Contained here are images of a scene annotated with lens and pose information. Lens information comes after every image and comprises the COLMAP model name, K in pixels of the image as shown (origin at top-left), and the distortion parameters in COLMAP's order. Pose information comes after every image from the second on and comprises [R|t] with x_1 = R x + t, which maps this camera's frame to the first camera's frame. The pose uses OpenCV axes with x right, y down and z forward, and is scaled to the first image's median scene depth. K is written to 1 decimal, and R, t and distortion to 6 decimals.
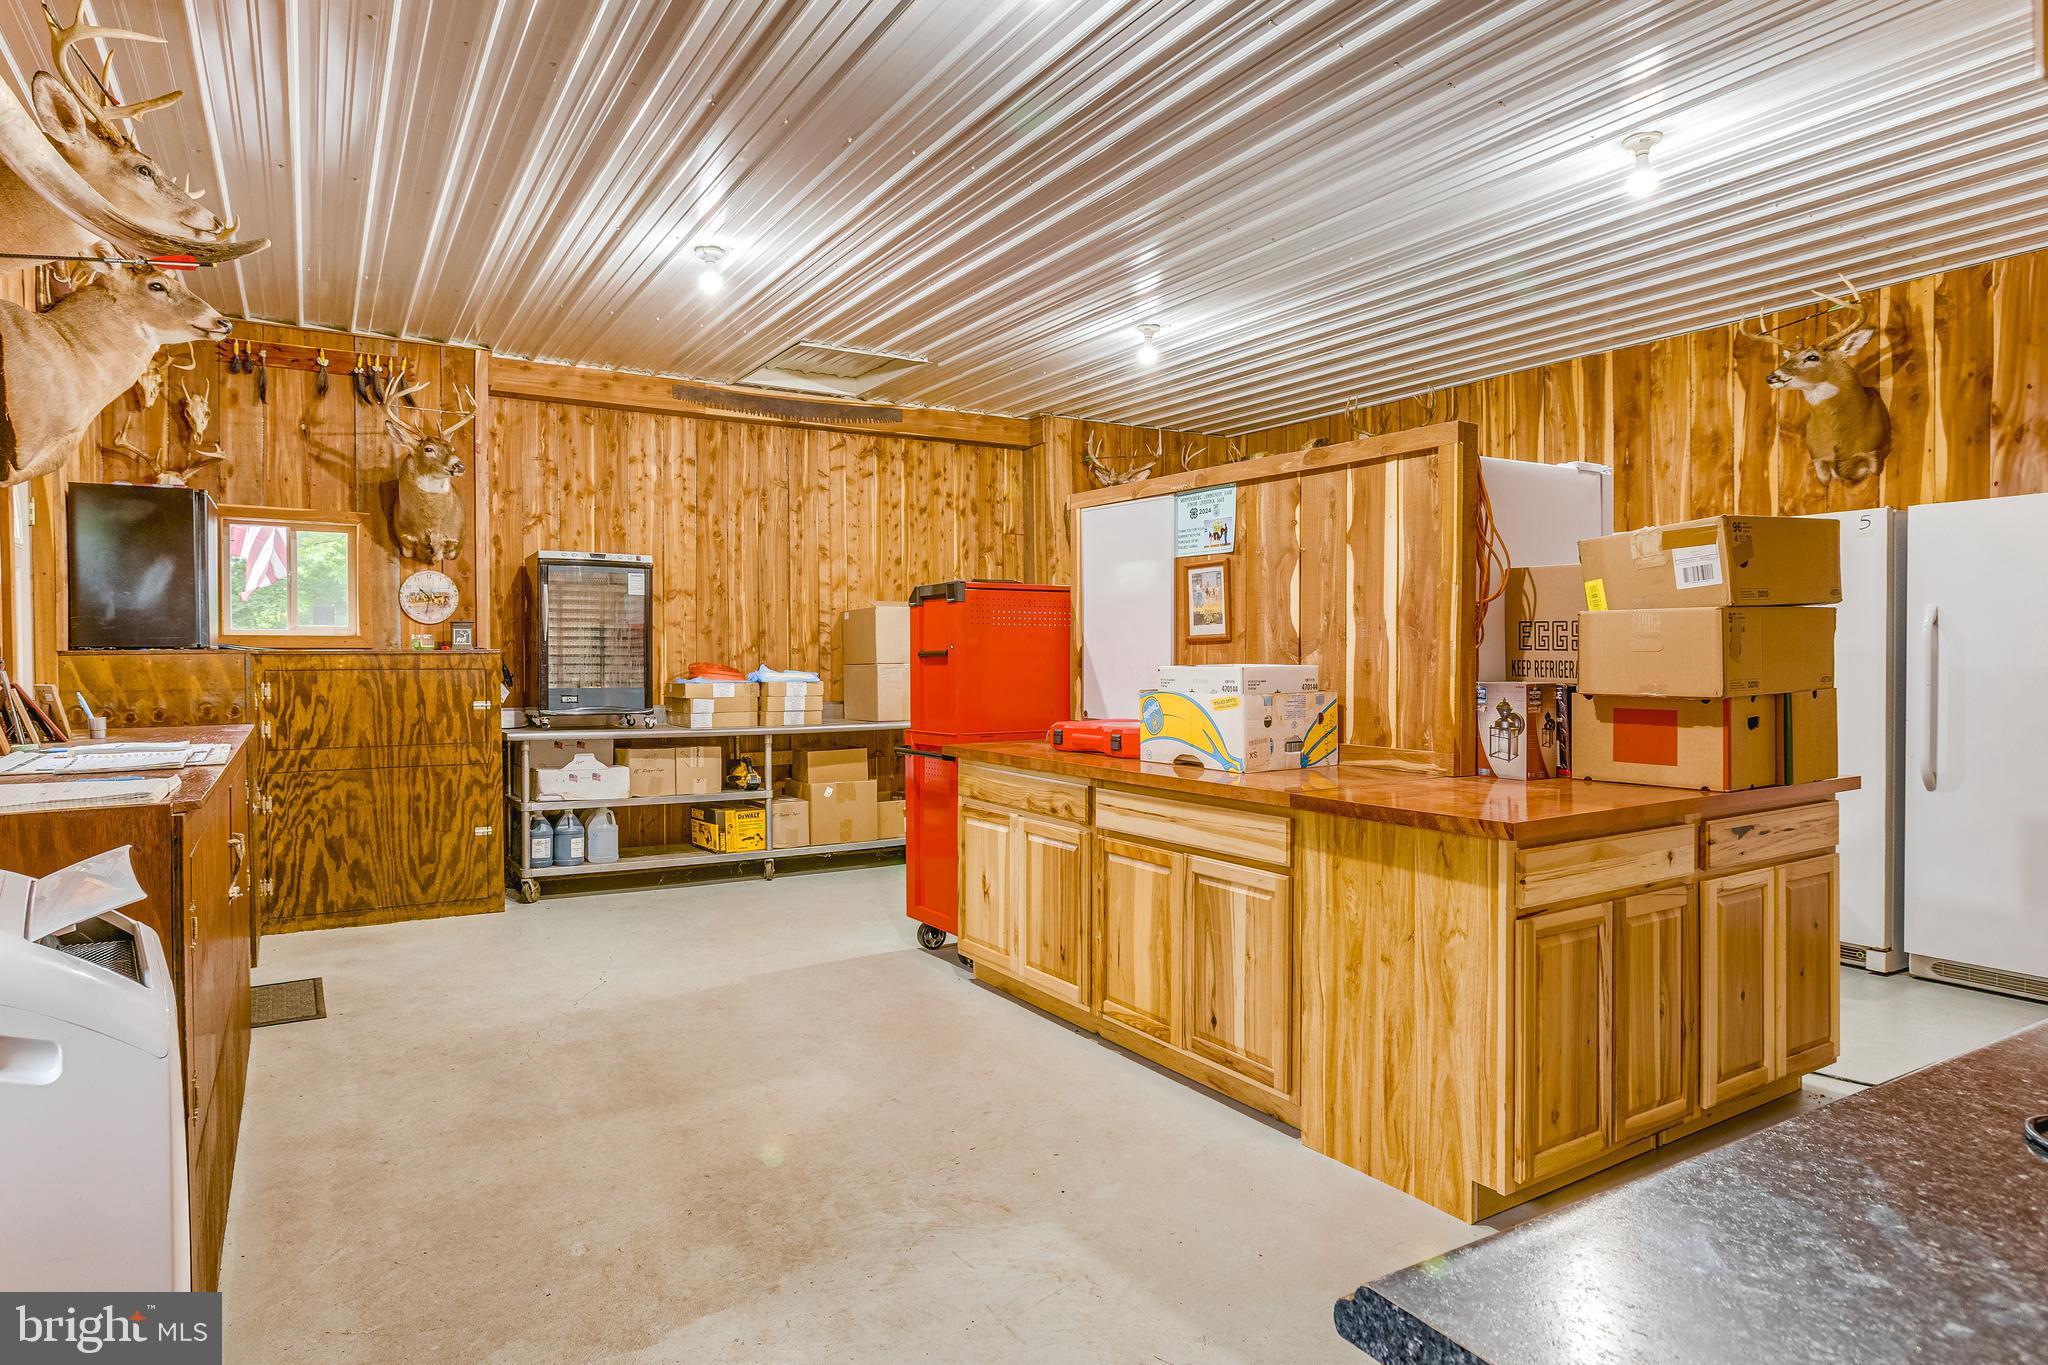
lens RADIAL K [[1182.2, 0, 1016.7], [0, 1182.2, 666.0], [0, 0, 1]] dist [-0.009484, -0.002813]
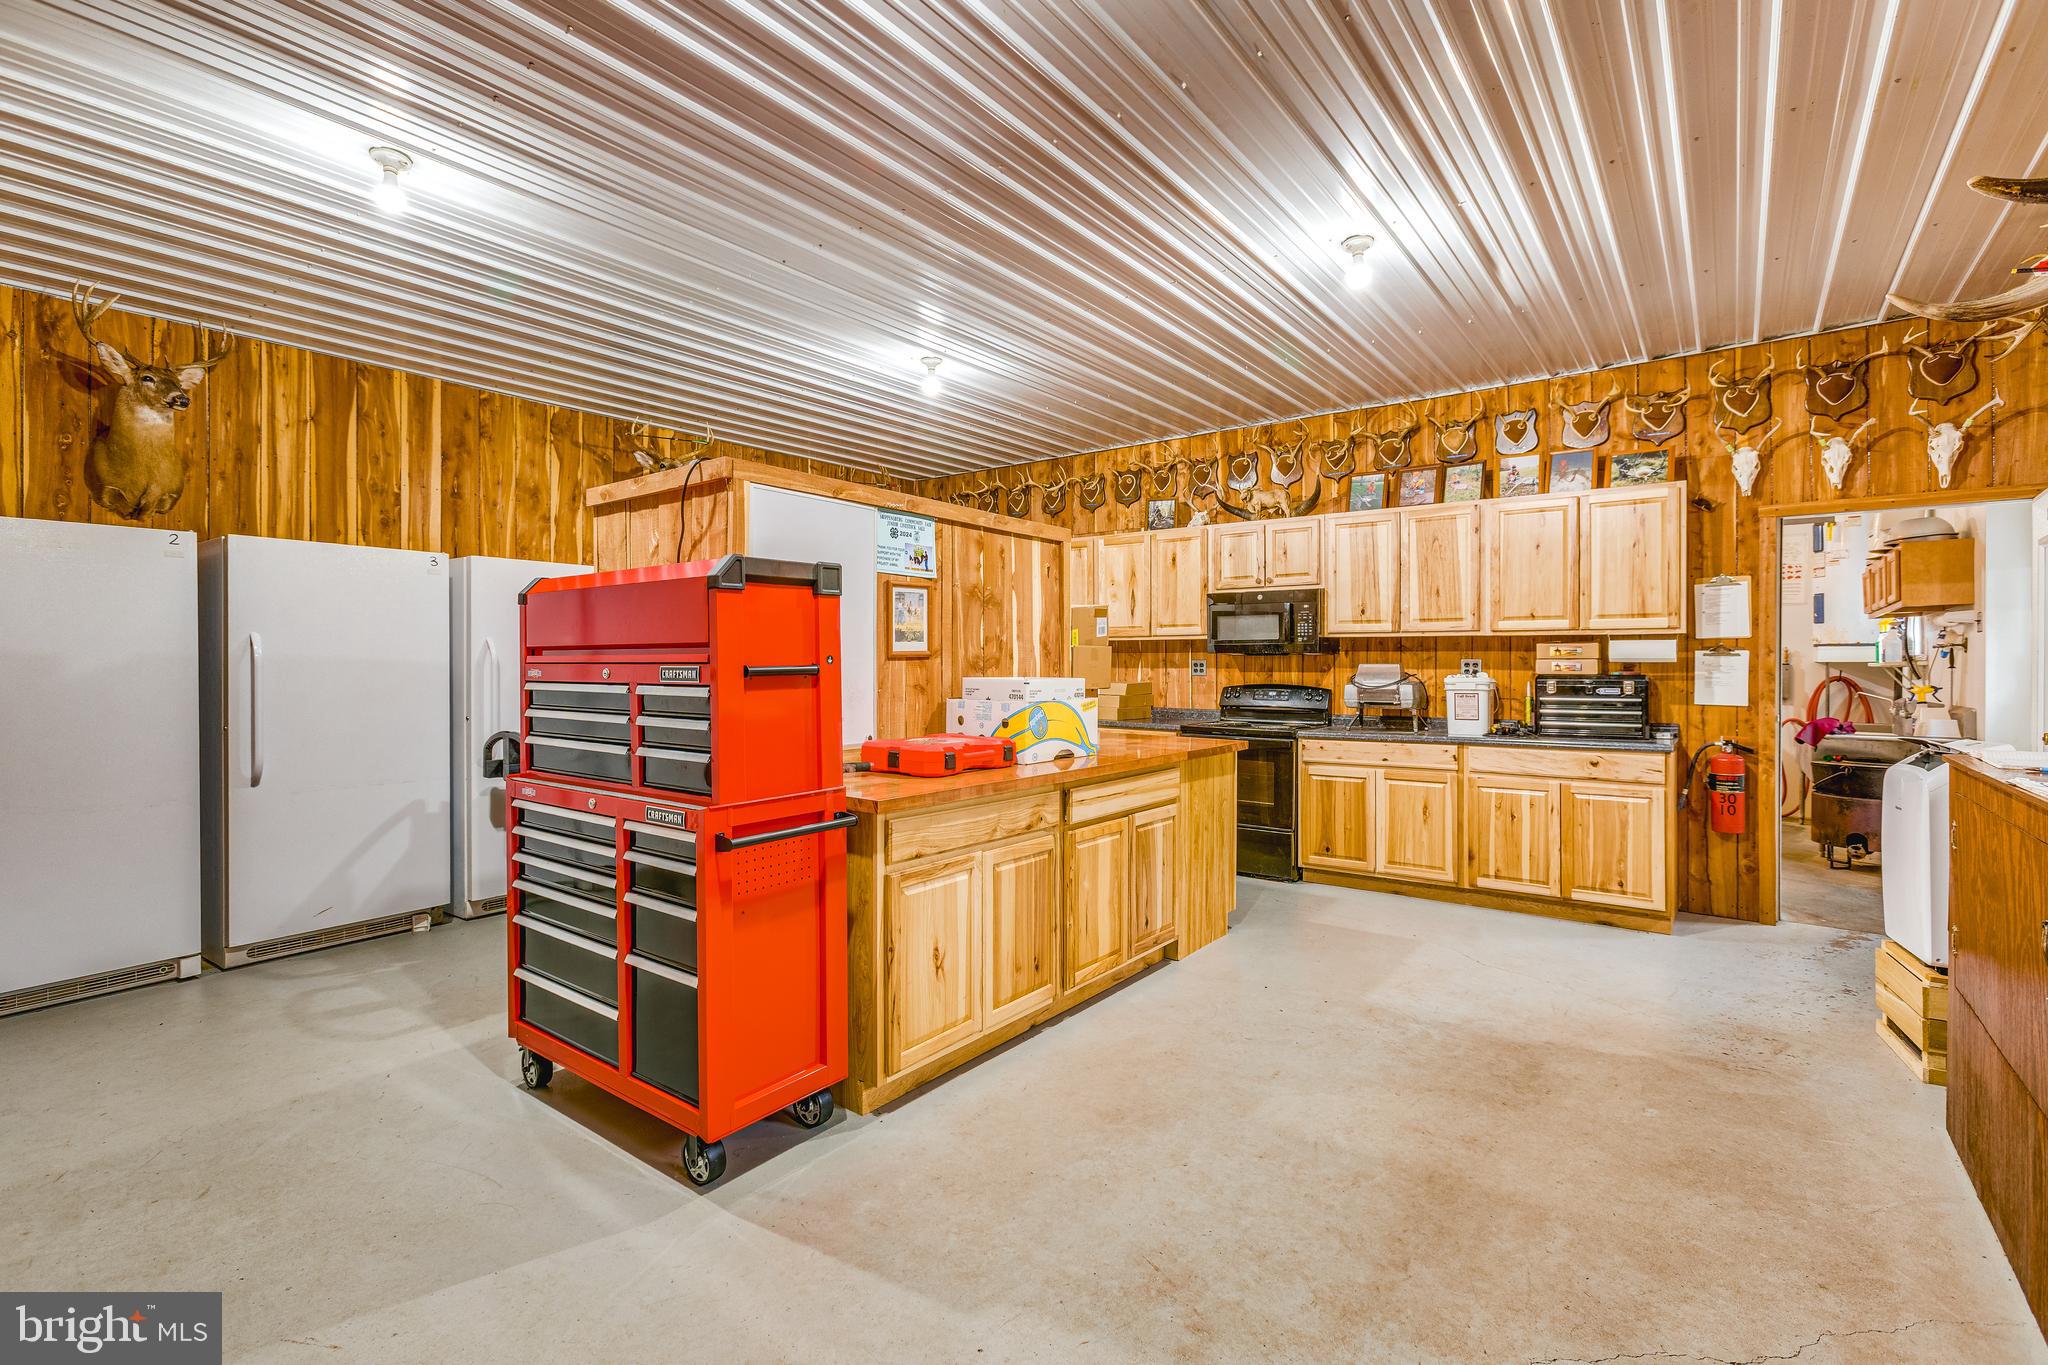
lens RADIAL K [[922.3, 0, 1005.3], [0, 922.3, 672.6], [0, 0, 1]] dist [-0.004019, 0.000590]
pose [[-0.349396, -0.005423, 0.936960, -0.654673], [0.012436, 0.999868, 0.010424, -0.015046], [-0.936893, 0.015294, -0.349282, 1.224838]]
